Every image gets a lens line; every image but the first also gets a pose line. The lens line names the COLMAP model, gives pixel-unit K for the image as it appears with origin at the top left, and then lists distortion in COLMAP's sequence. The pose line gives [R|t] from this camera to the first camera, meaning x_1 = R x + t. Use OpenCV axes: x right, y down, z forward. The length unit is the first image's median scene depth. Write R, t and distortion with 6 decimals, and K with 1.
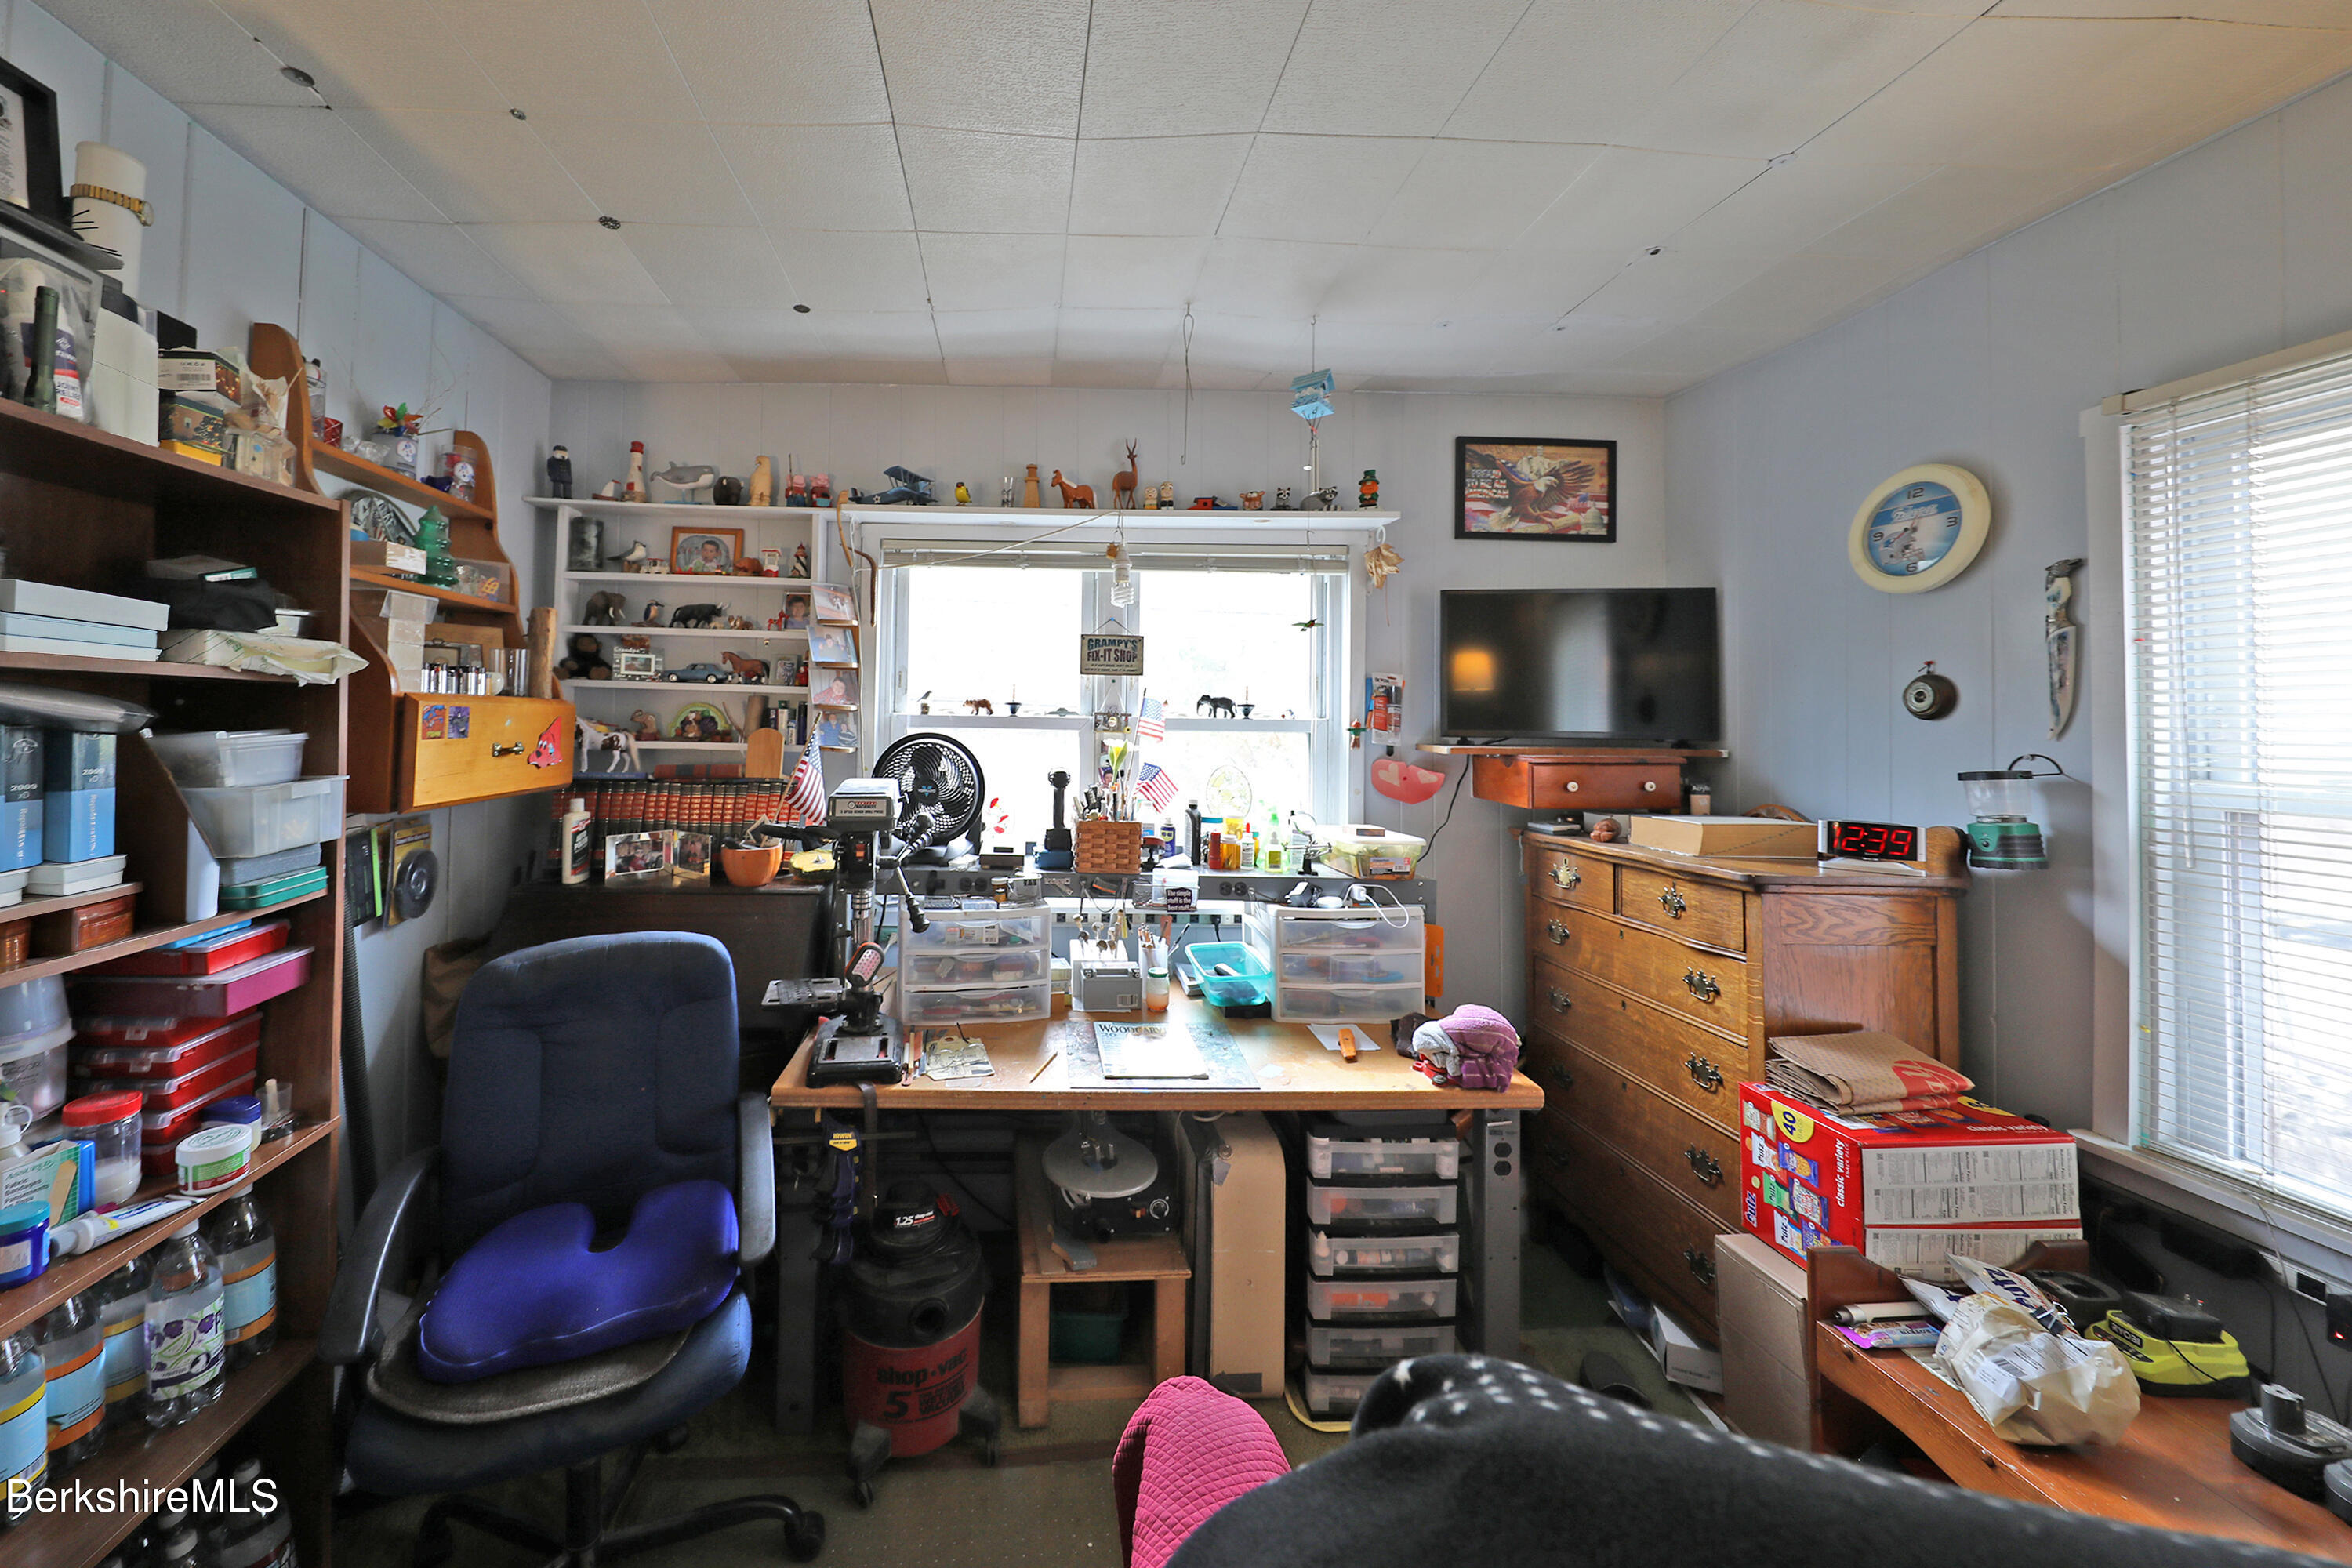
lens RADIAL K [[1004.3, 0, 1118.2], [0, 1004.3, 680.9], [0, 0, 1]] dist [0.001253, -0.012413]
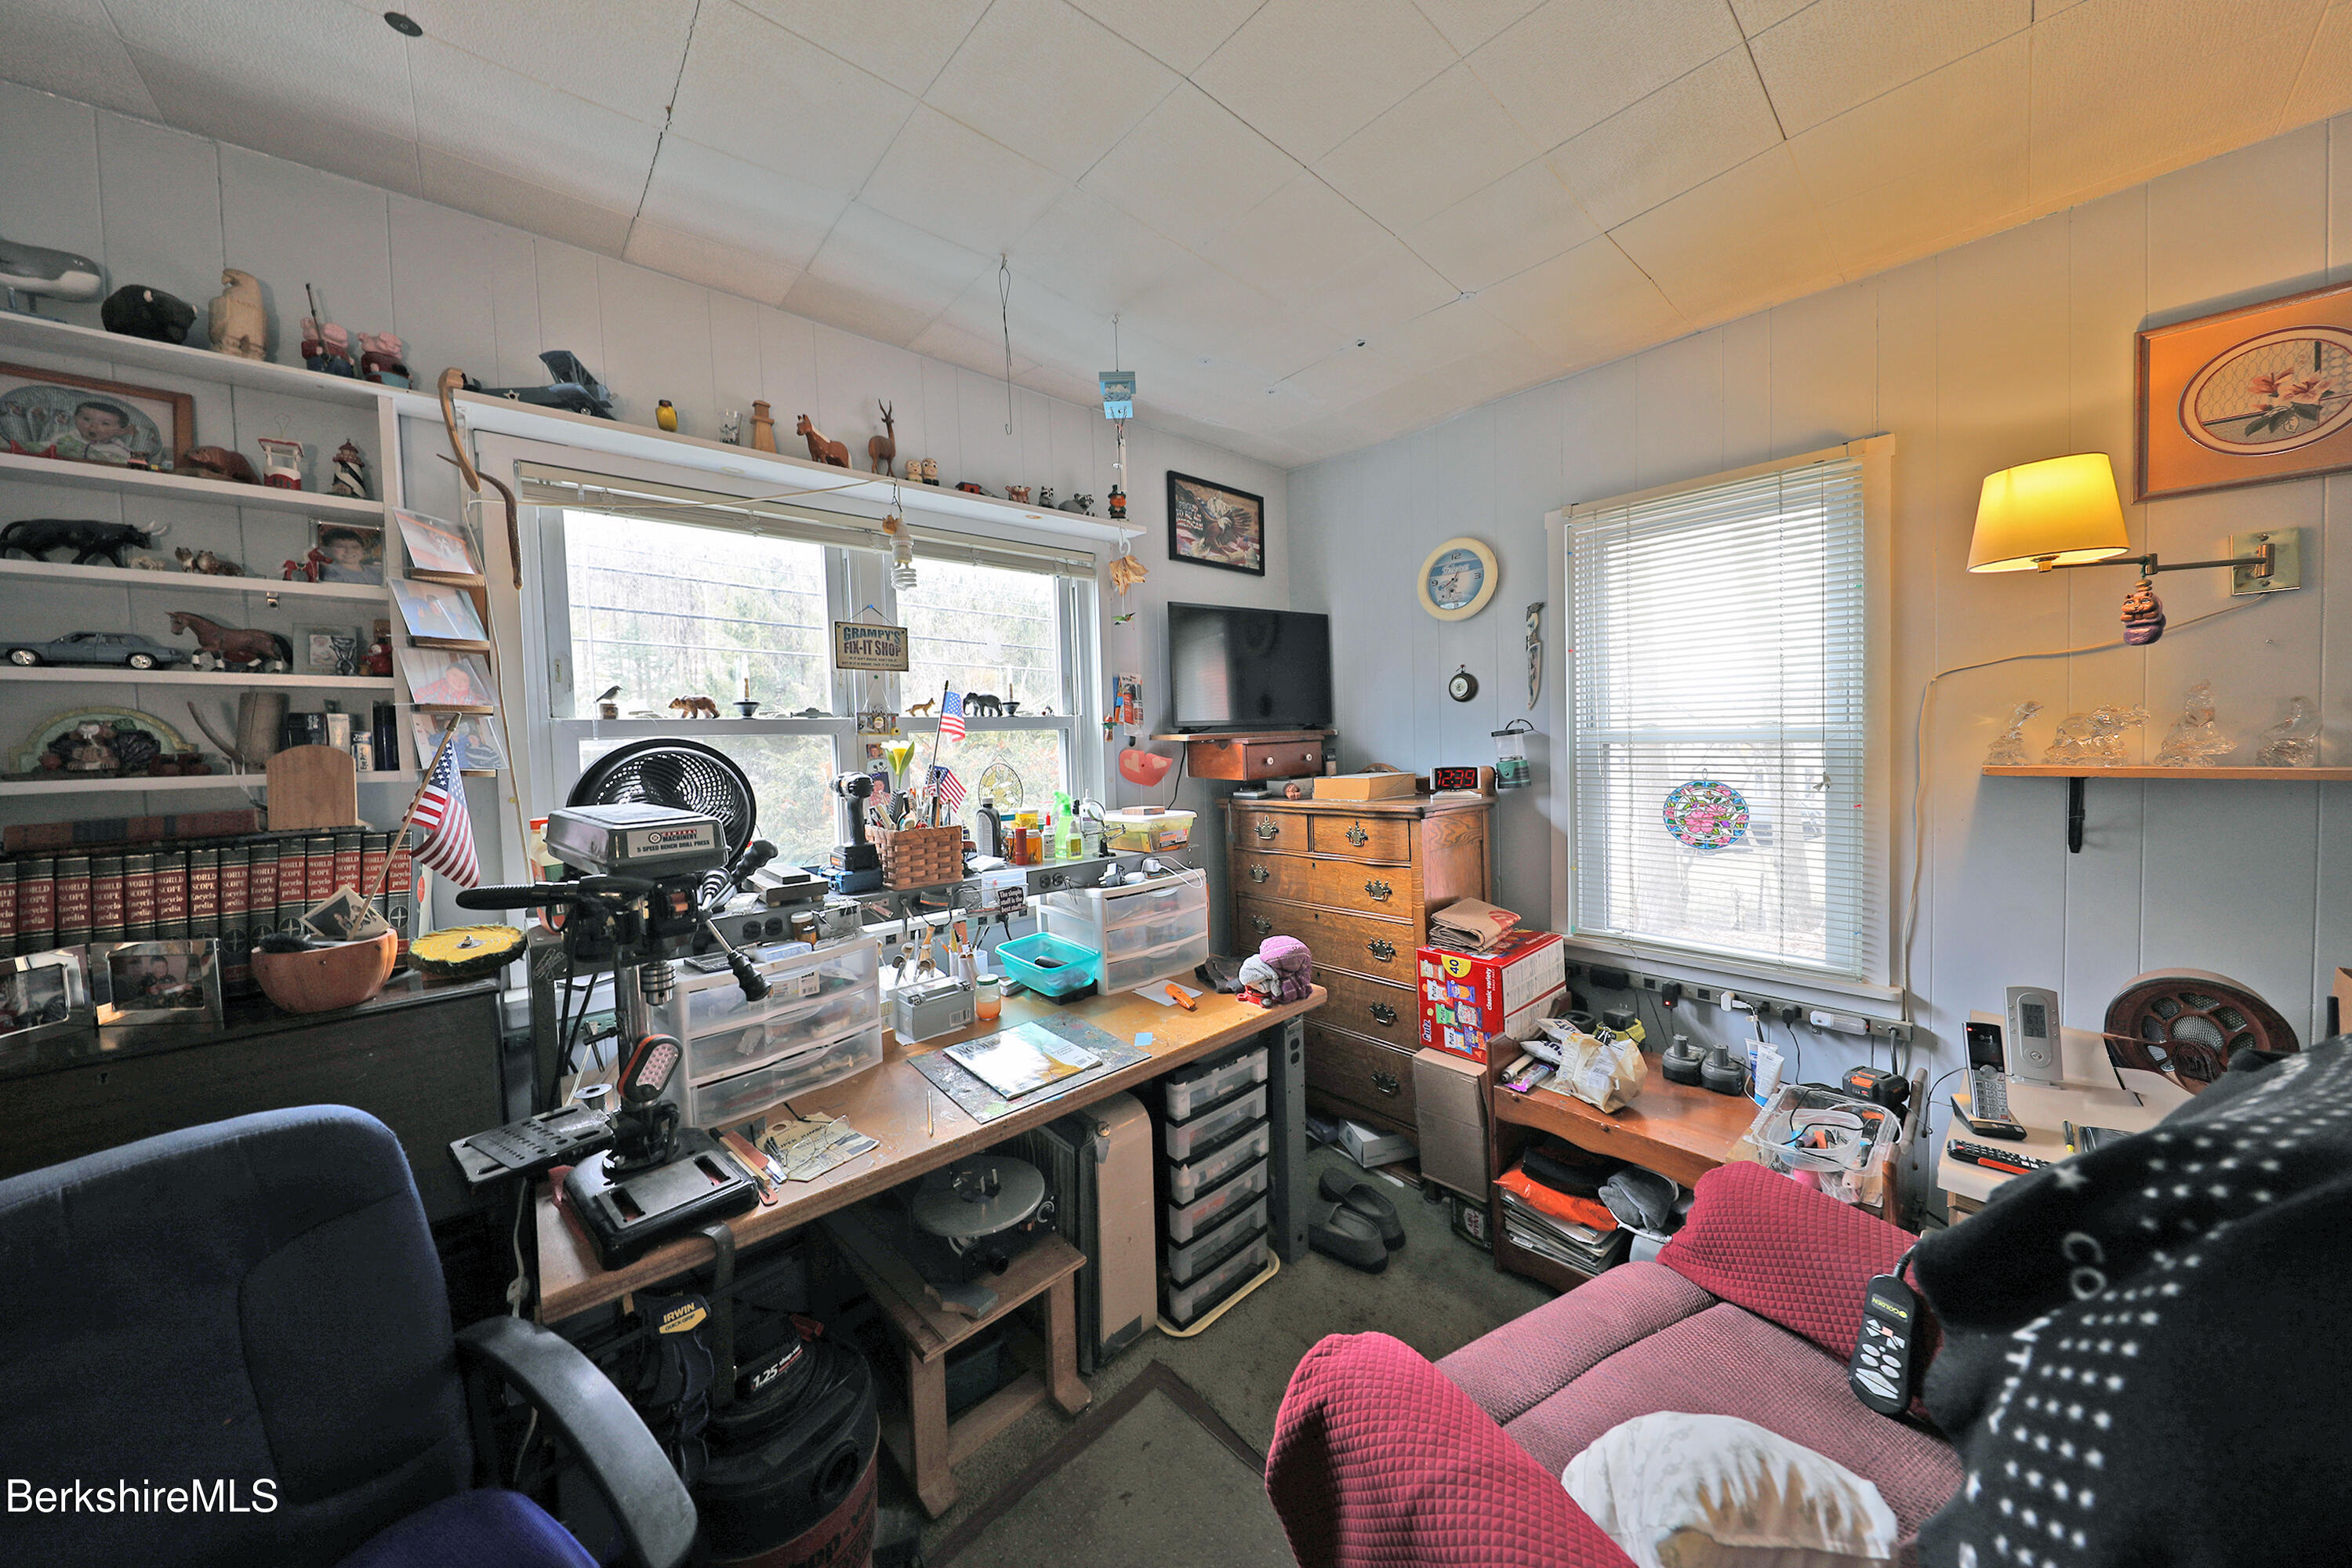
lens RADIAL K [[786.4, 0, 1174.4], [0, 786.4, 775.1], [0, 0, 1]] dist [0.000754, -0.004544]
pose [[0.722448, -0.065734, 0.688293, -0.332532], [0.020327, 0.997059, 0.073887, 0.045514], [-0.691126, -0.039388, 0.721660, 0.346594]]
